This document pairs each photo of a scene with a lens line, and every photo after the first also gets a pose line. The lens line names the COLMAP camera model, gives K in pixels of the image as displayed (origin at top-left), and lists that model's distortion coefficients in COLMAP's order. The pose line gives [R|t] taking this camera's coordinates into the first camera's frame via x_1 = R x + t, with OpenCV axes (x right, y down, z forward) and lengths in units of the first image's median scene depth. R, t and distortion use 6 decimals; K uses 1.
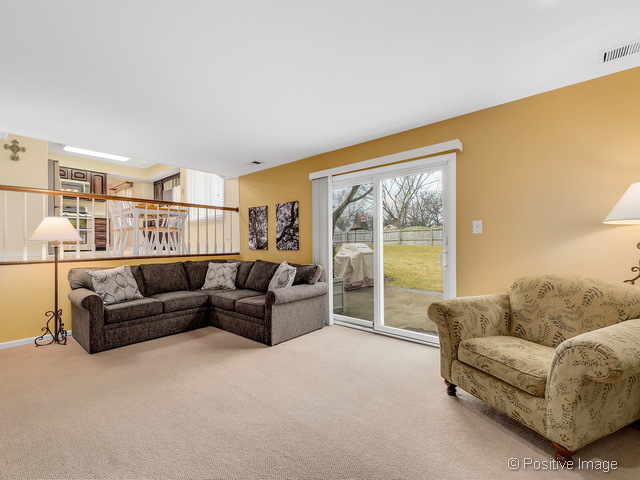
lens RADIAL K [[289.4, 0, 316.0], [0, 289.4, 241.0], [0, 0, 1]] dist [-0.002461, 0.000078]
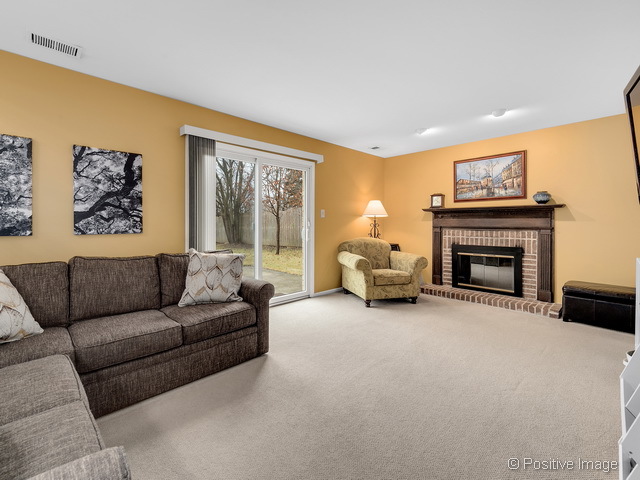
lens RADIAL K [[289.4, 0, 323.4], [0, 289.4, 224.0], [0, 0, 1]] dist [-0.002461, 0.000078]
pose [[0.057822, 0.005240, 0.998313, -0.655016], [-0.007802, 0.999958, -0.004797, 0.011314], [-0.998296, -0.007511, 0.057861, 0.567009]]
